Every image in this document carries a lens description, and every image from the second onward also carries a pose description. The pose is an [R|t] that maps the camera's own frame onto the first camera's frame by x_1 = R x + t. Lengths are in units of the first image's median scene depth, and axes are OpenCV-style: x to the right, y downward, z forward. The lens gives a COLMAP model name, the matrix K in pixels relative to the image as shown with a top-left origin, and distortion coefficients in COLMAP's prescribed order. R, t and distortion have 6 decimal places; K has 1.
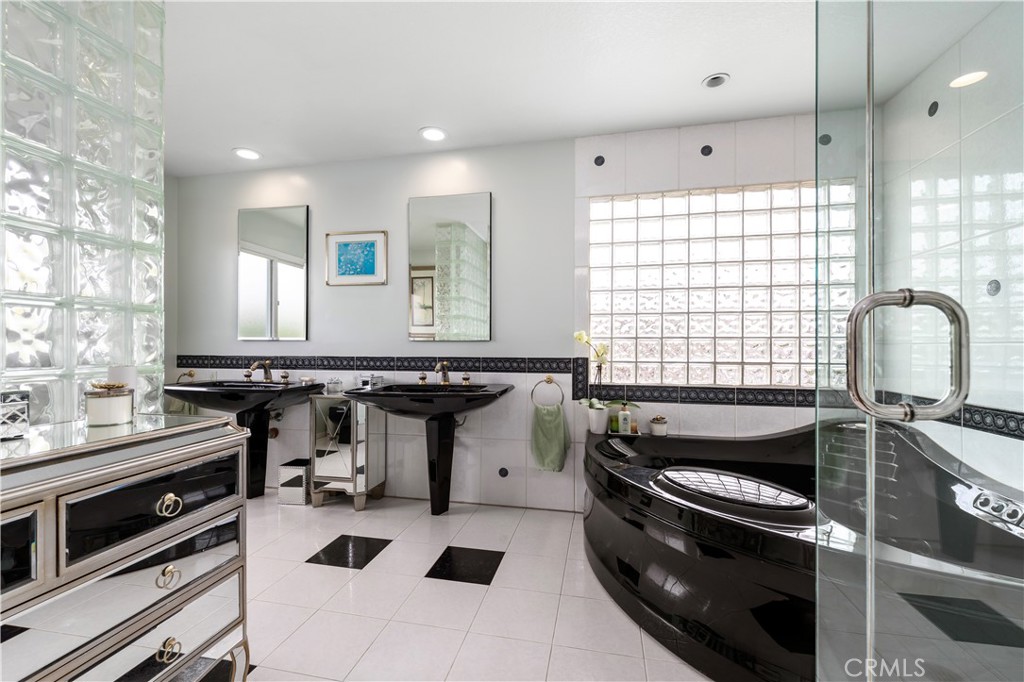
lens RADIAL K [[427.5, 0, 507.9], [0, 427.5, 343.9], [0, 0, 1]] dist [0.011827, -0.003570]
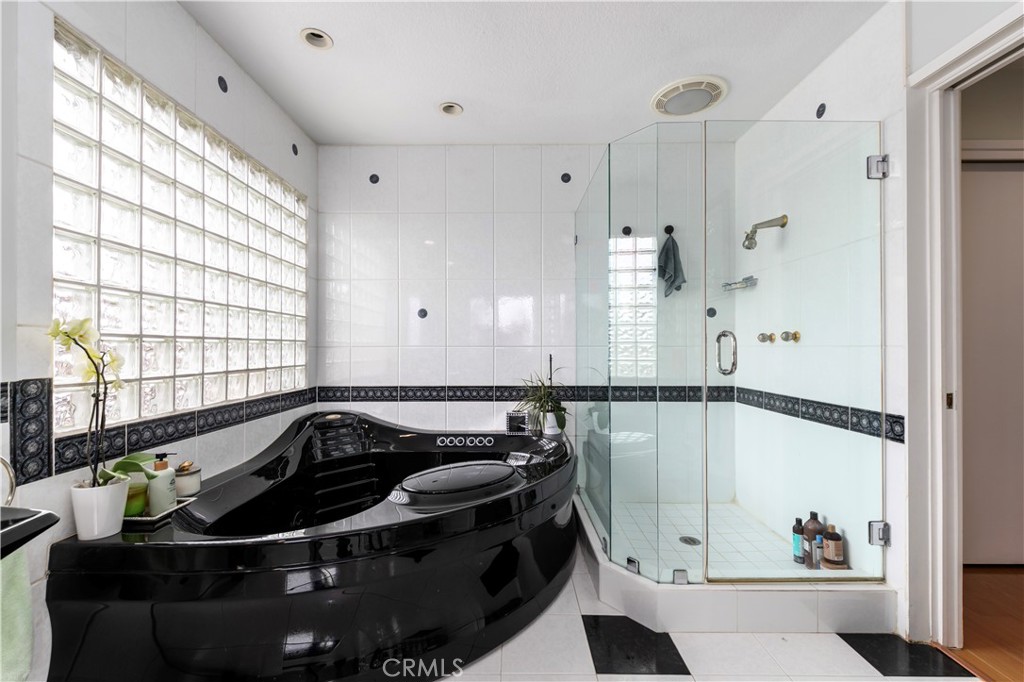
lens RADIAL K [[427.5, 0, 516.0], [0, 427.5, 340.1], [0, 0, 1]] dist [0.011827, -0.003570]
pose [[-0.232881, 0.016966, 0.972357, -0.358352], [-0.000717, 0.999845, -0.017618, 0.000422], [-0.972505, -0.004800, -0.232833, 0.651263]]
